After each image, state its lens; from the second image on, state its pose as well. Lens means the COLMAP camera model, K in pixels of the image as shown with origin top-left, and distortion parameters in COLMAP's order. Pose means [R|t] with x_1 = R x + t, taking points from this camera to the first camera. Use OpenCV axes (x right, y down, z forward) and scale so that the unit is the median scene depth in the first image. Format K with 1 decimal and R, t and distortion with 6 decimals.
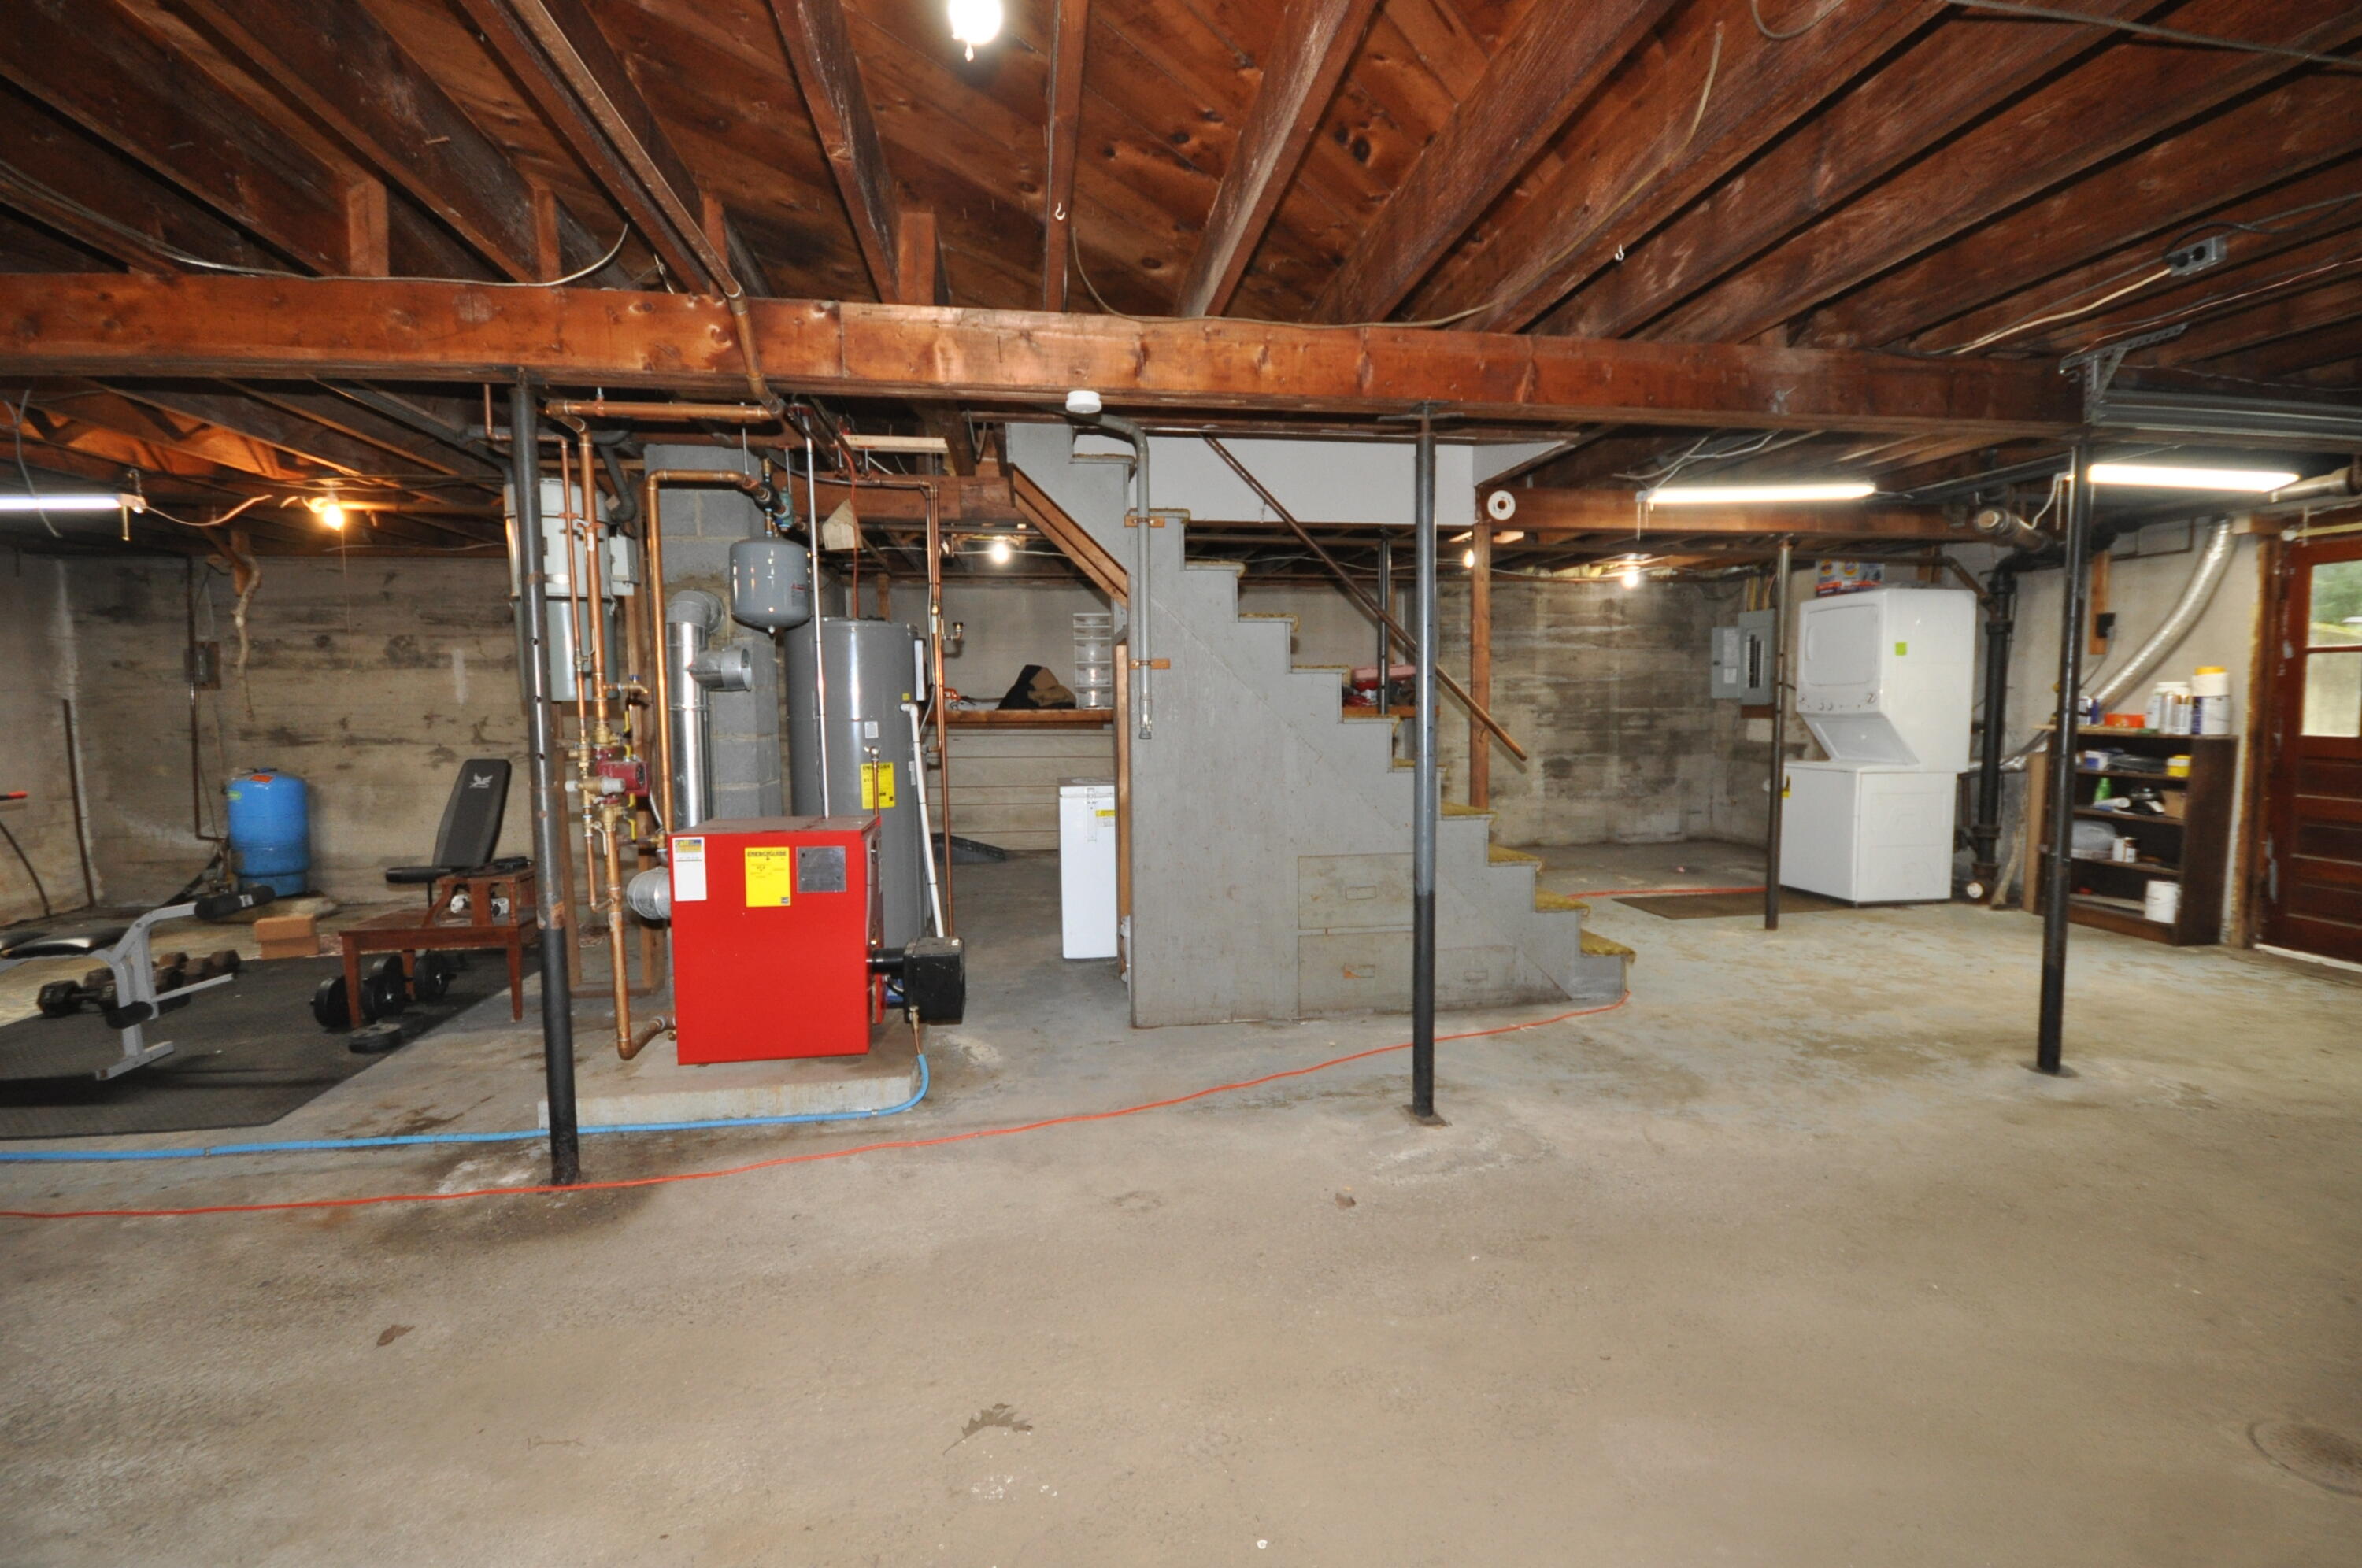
lens RADIAL K [[1035.6, 0, 1175.8], [0, 1035.6, 773.1], [0, 0, 1]] dist [0.016318, -0.019574]
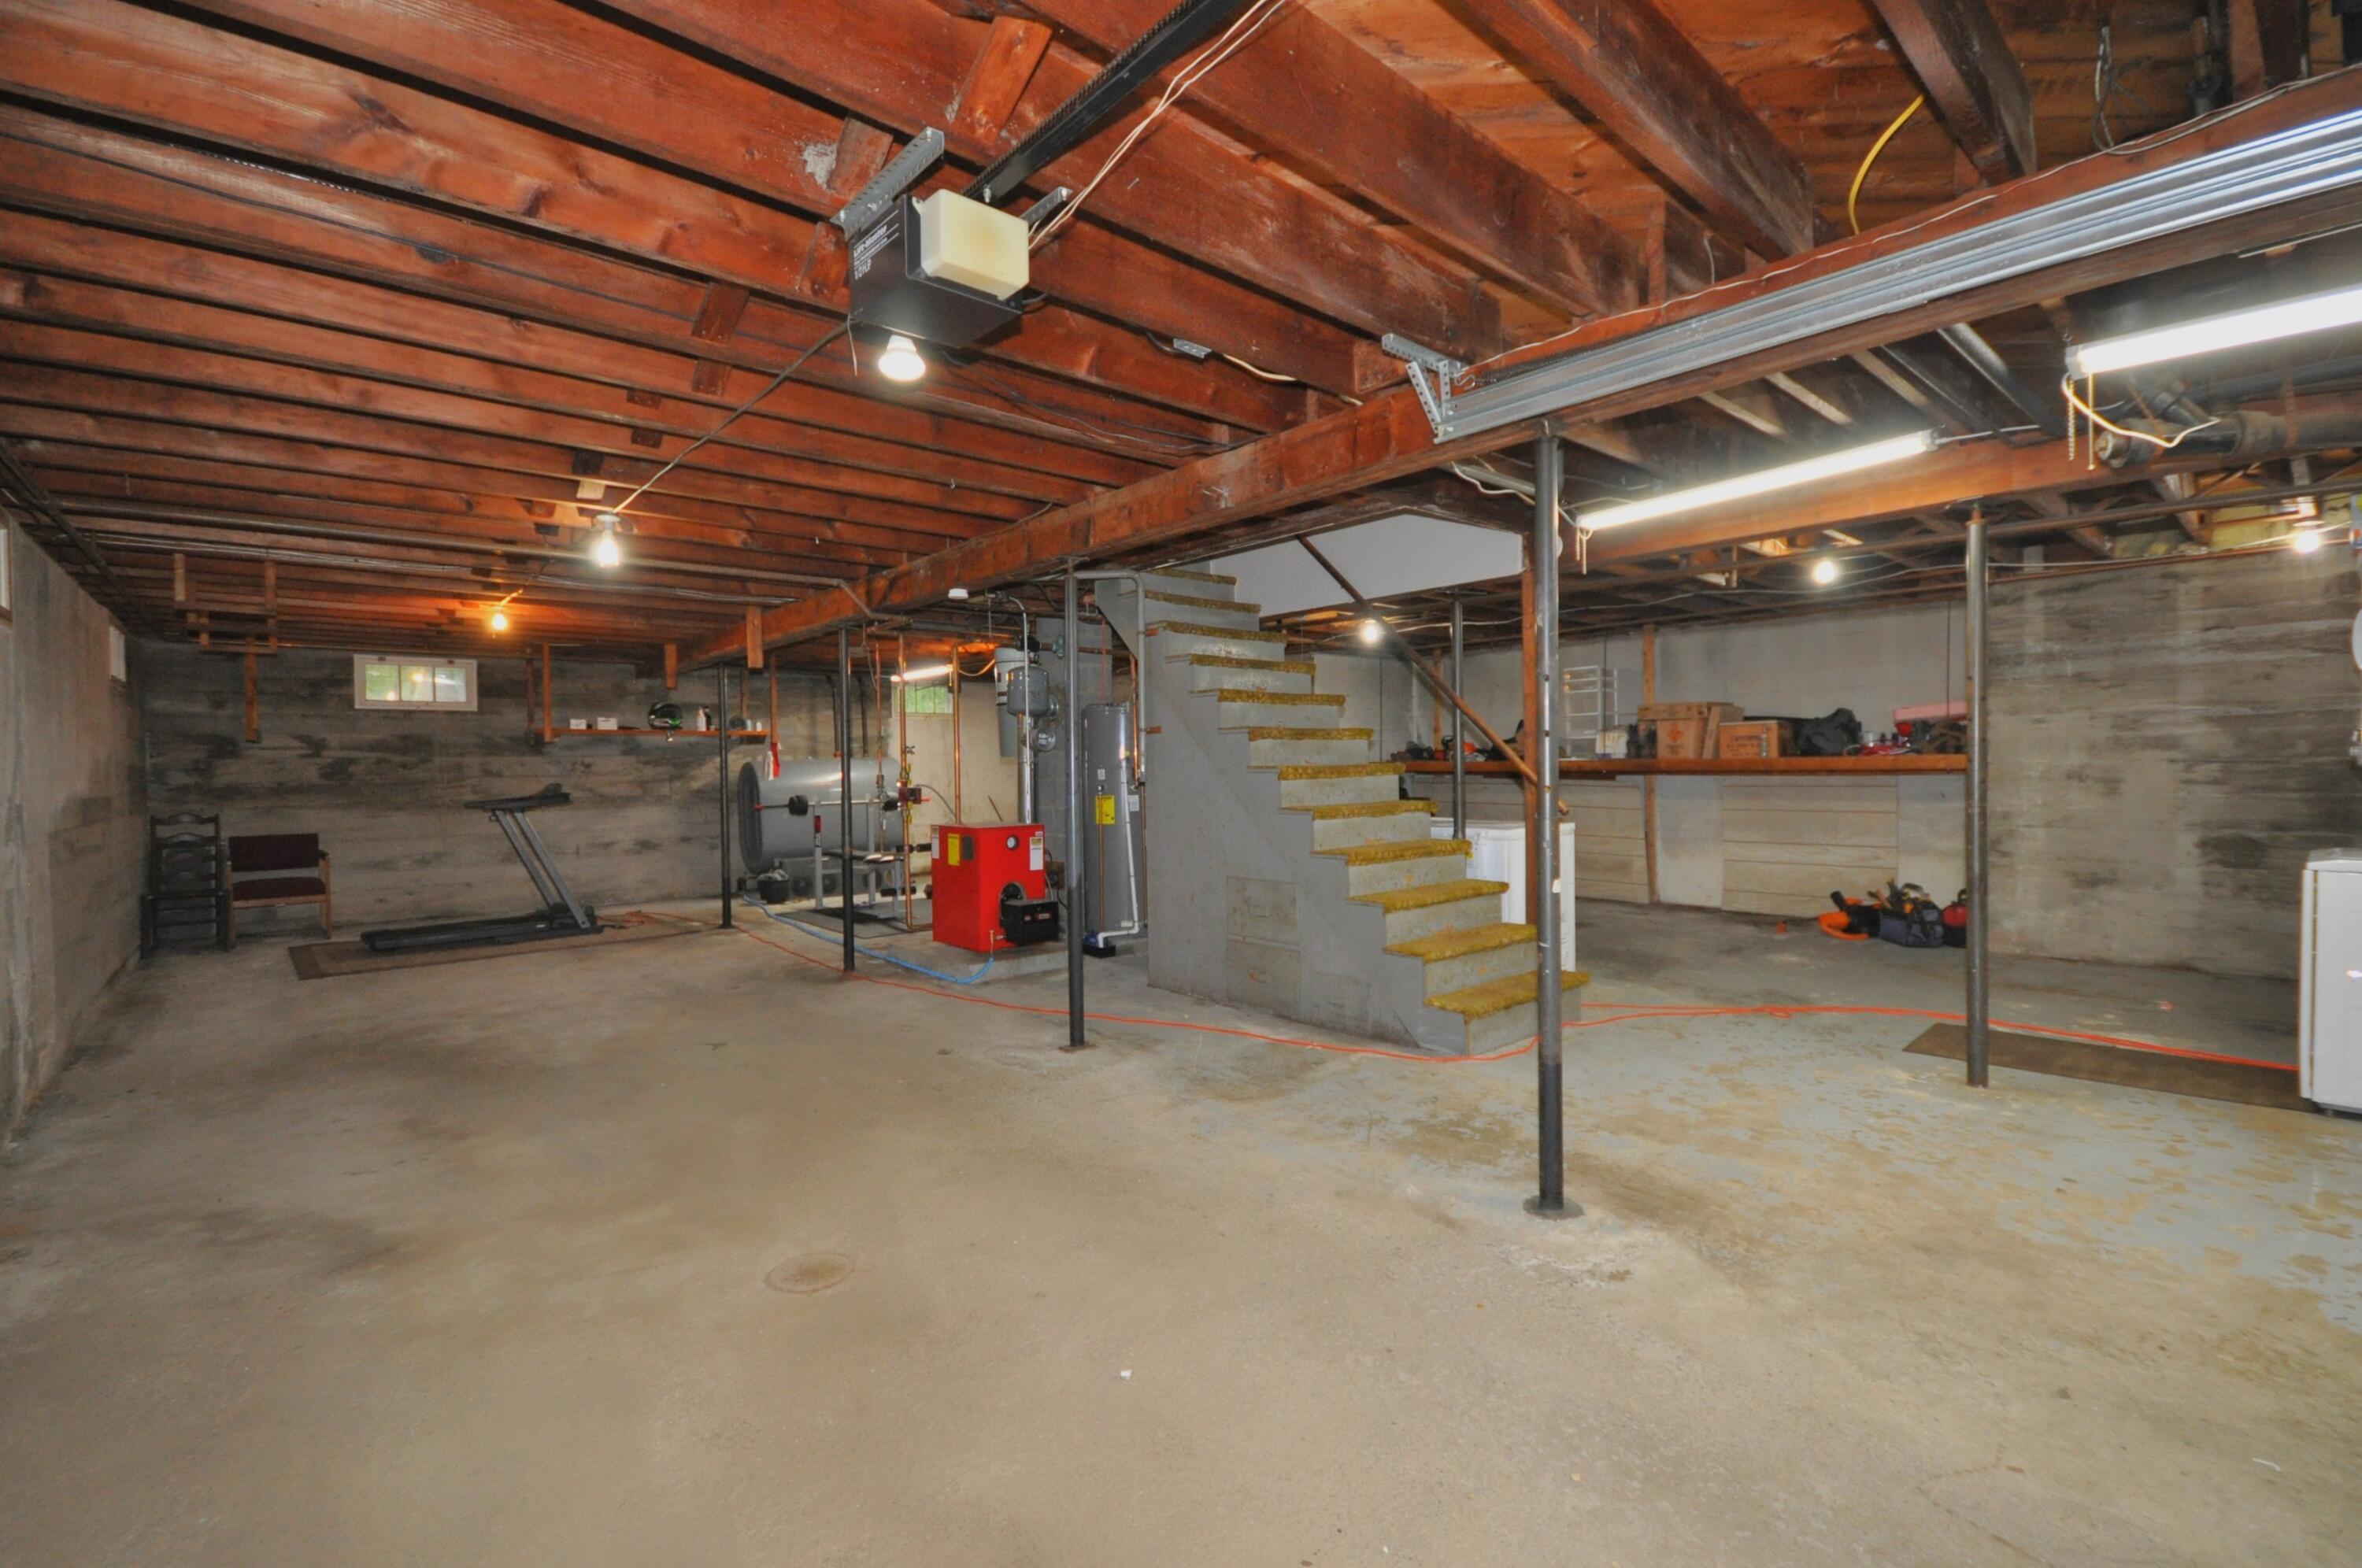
lens RADIAL K [[1035.6, 0, 1175.8], [0, 1035.6, 773.1], [0, 0, 1]] dist [0.016318, -0.019574]
pose [[0.540413, 0.013097, -0.841298, 0.880270], [-0.050107, 0.998605, -0.016640, -0.015407], [0.839907, 0.051147, 0.540315, 0.194972]]
